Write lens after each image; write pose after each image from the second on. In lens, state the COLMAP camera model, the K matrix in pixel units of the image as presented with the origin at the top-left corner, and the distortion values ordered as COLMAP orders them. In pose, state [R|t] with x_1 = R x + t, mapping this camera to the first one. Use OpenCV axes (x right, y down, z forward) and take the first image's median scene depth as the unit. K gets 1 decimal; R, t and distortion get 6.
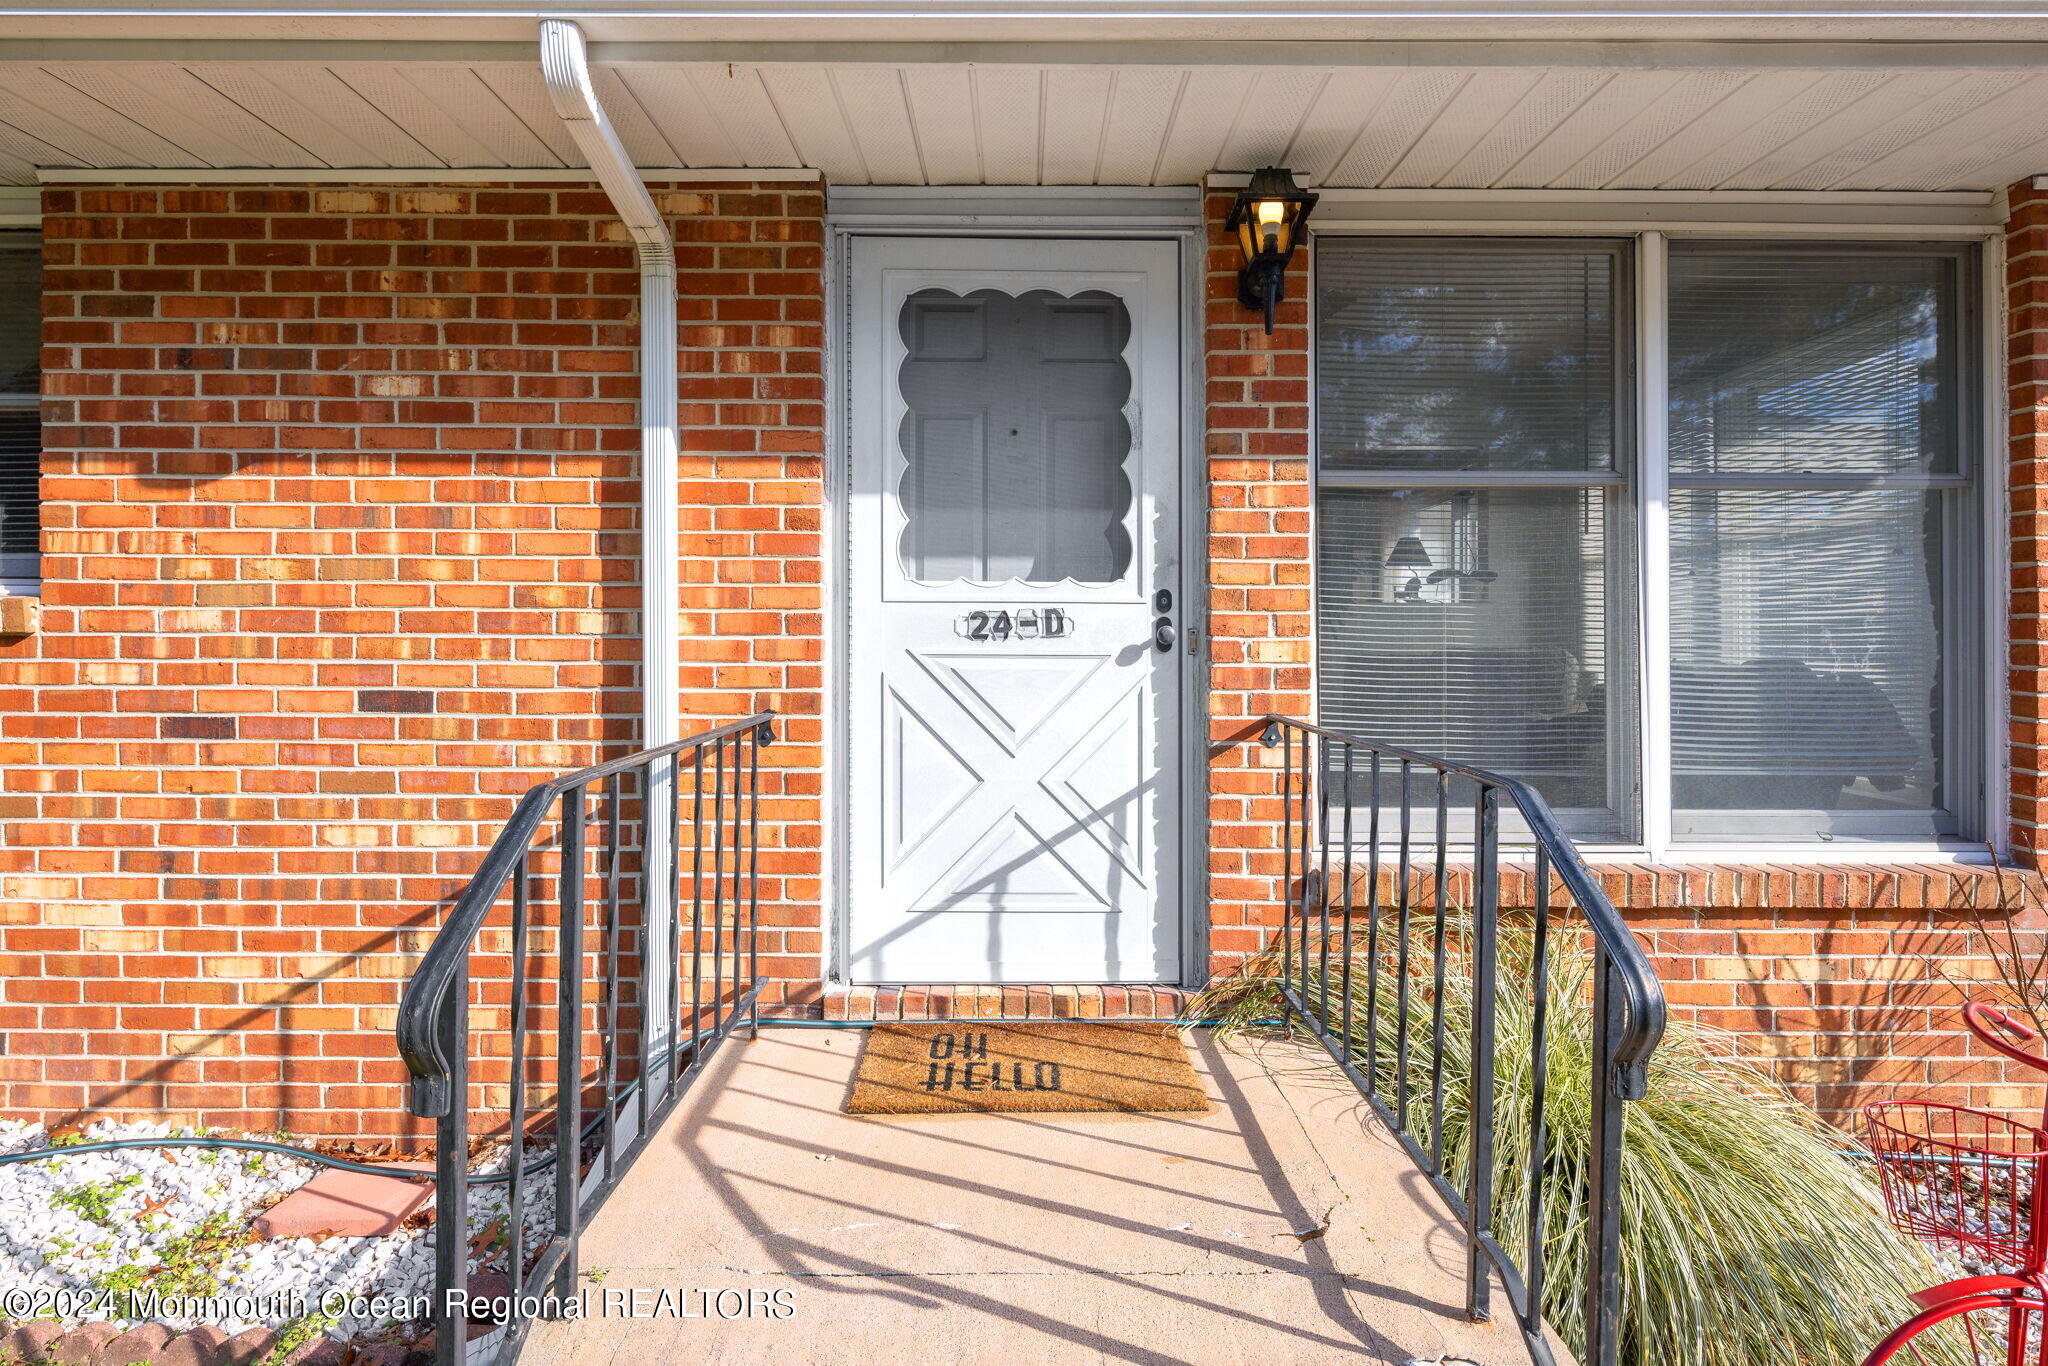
lens RADIAL K [[983.1, 0, 1067.1], [0, 983.1, 654.7], [0, 0, 1]] dist [0.006268, -0.004443]
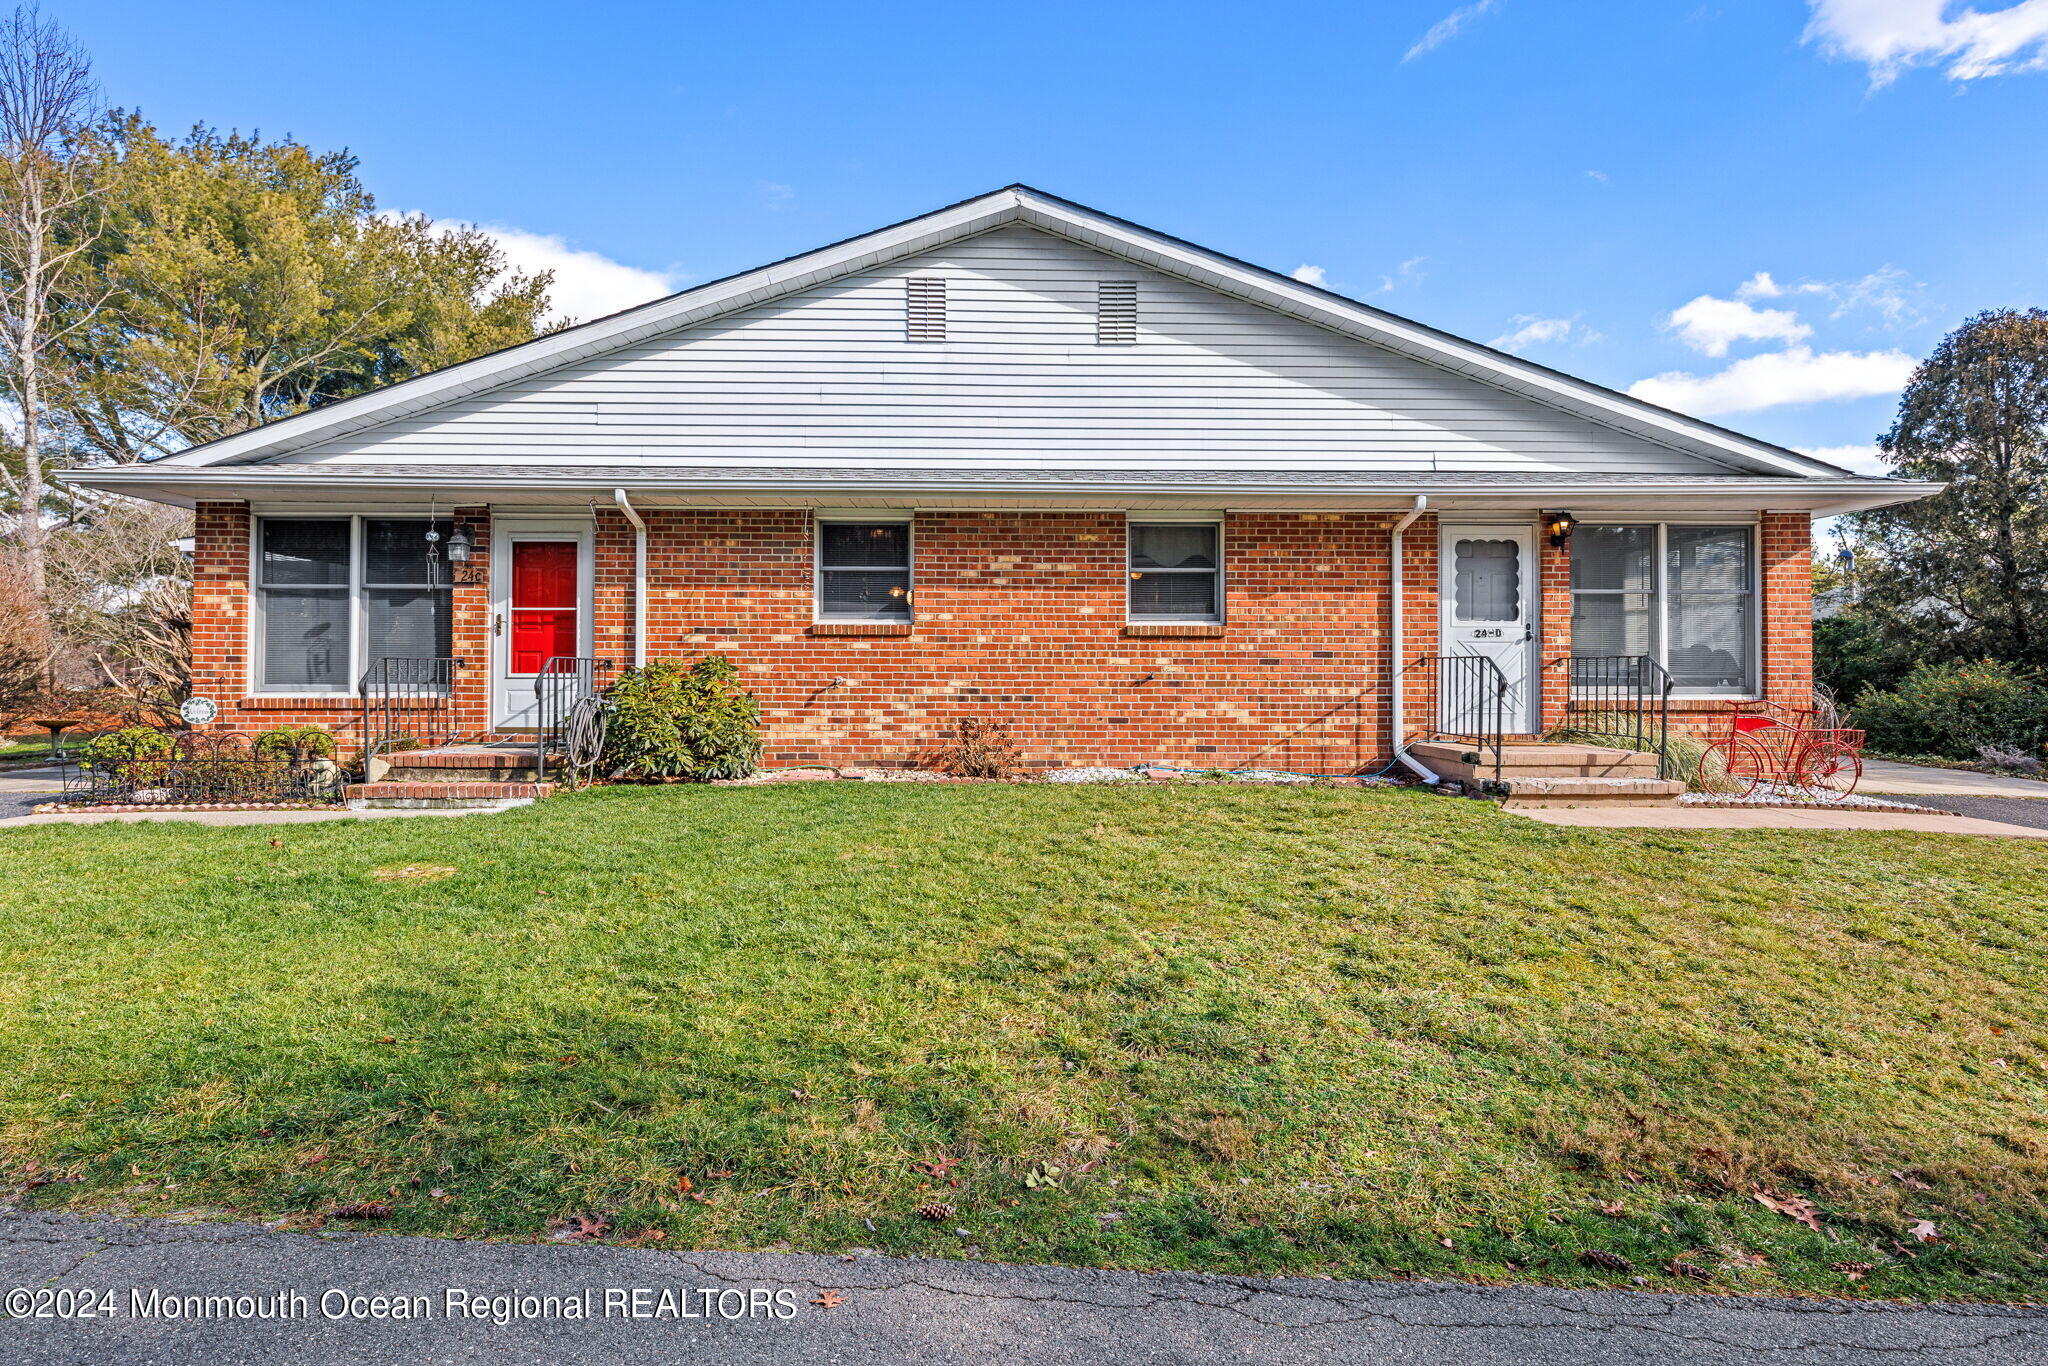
lens RADIAL K [[983.1, 0, 1018.2], [0, 983.1, 668.7], [0, 0, 1]] dist [0.006268, -0.004443]
pose [[0.999781, -0.001622, 0.020841, -1.882160], [0.001783, 0.999969, -0.007727, 0.126000], [-0.020828, 0.007762, 0.999753, -2.611423]]
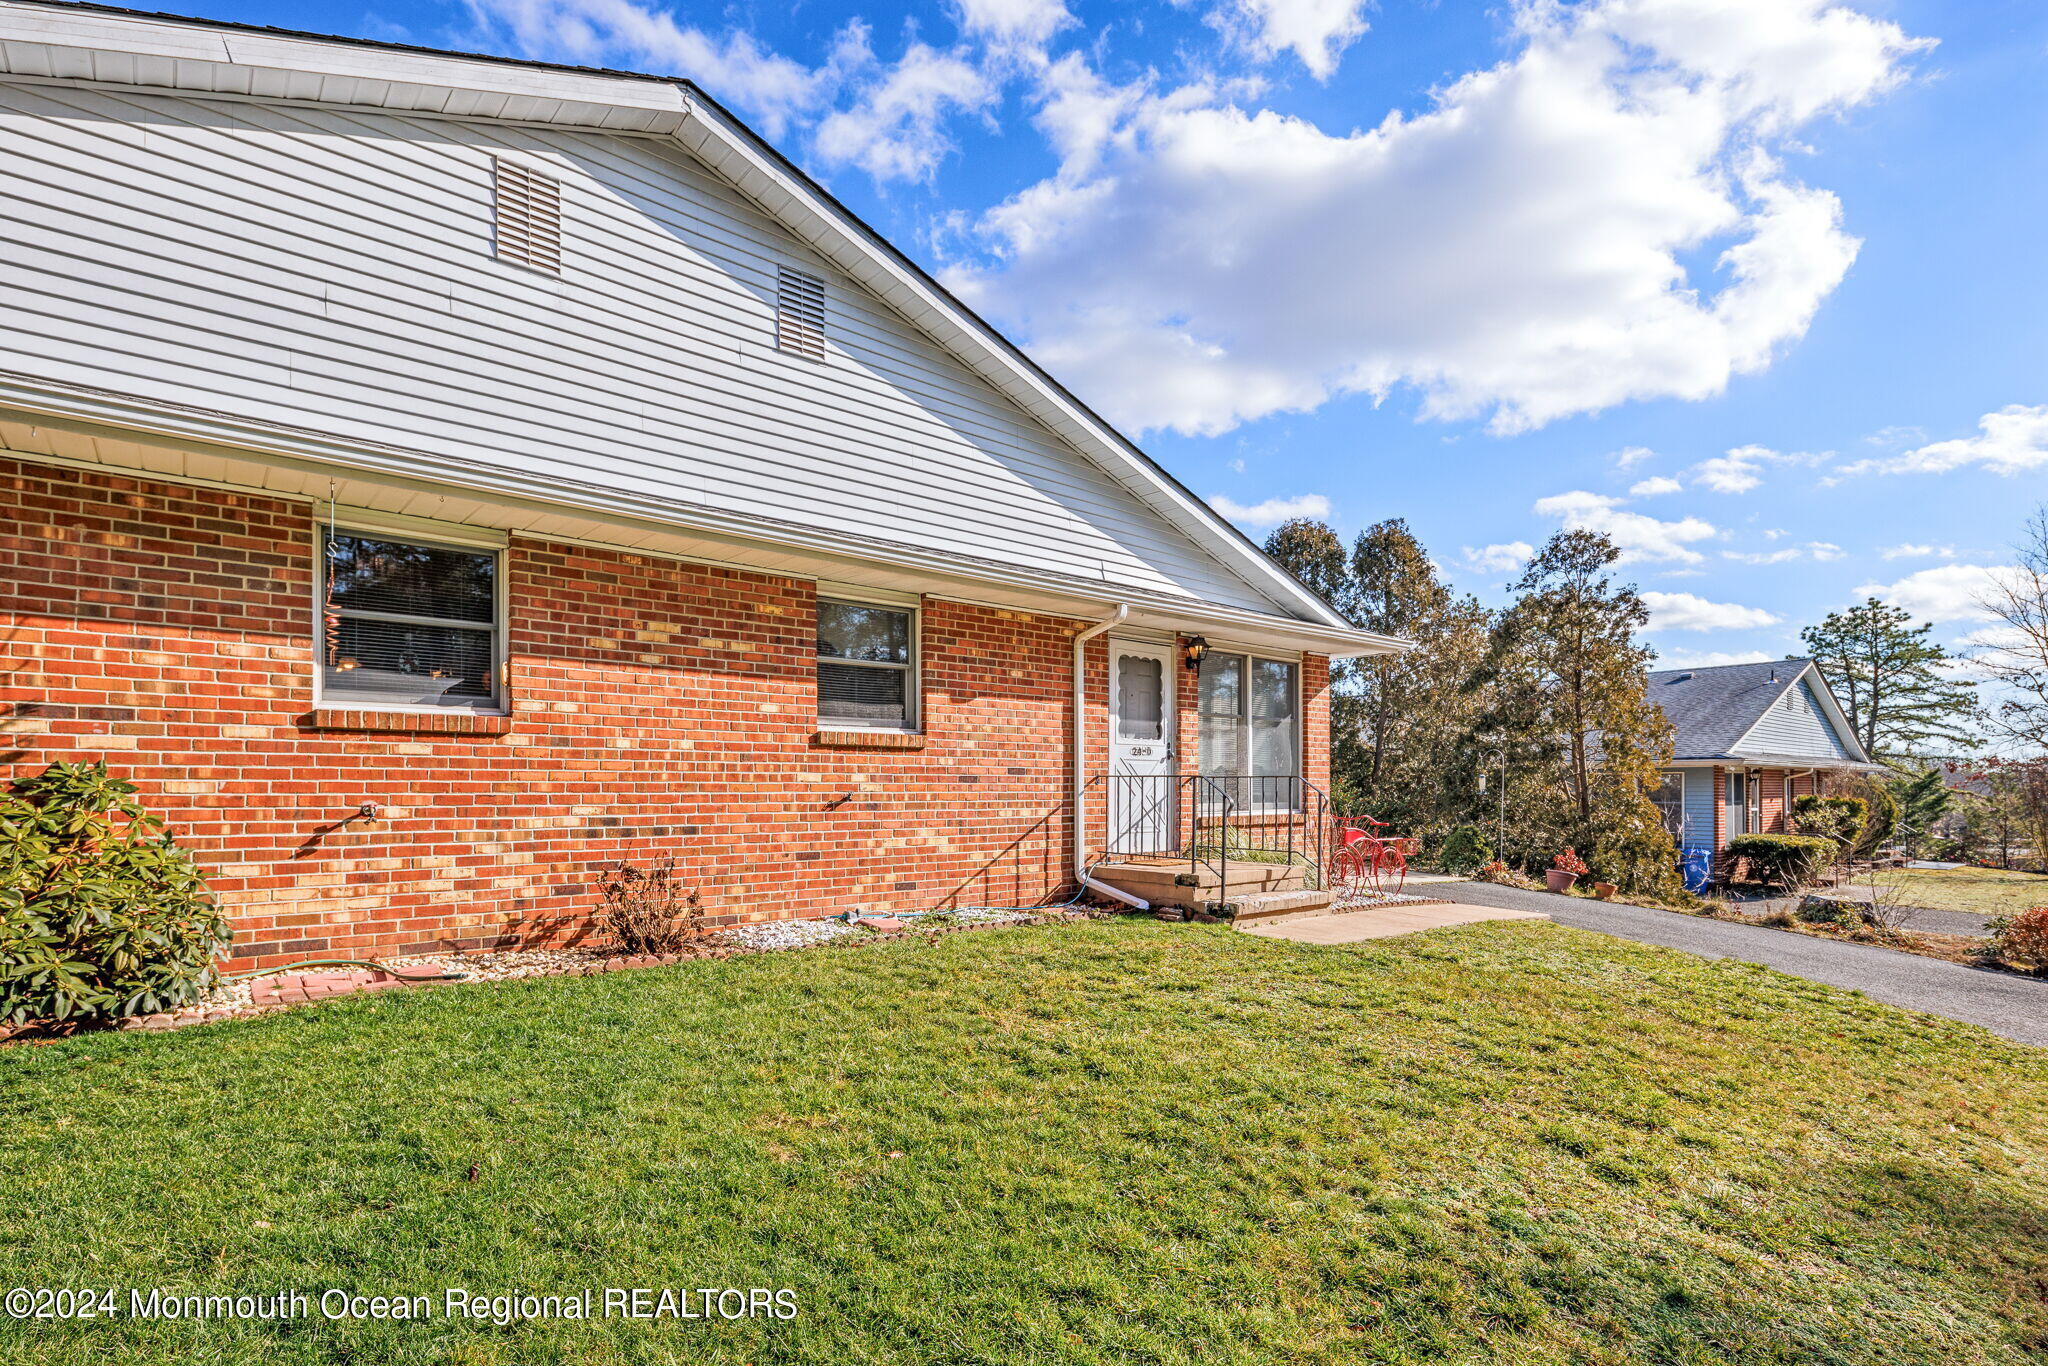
lens RADIAL K [[983.1, 0, 1013.7], [0, 983.1, 787.3], [0, 0, 1]] dist [0.006268, -0.004443]
pose [[0.767675, -0.002443, 0.640835, -2.748270], [0.004085, 0.999991, -0.001081, 0.103507], [-0.640827, 0.003448, 0.767678, -1.464244]]
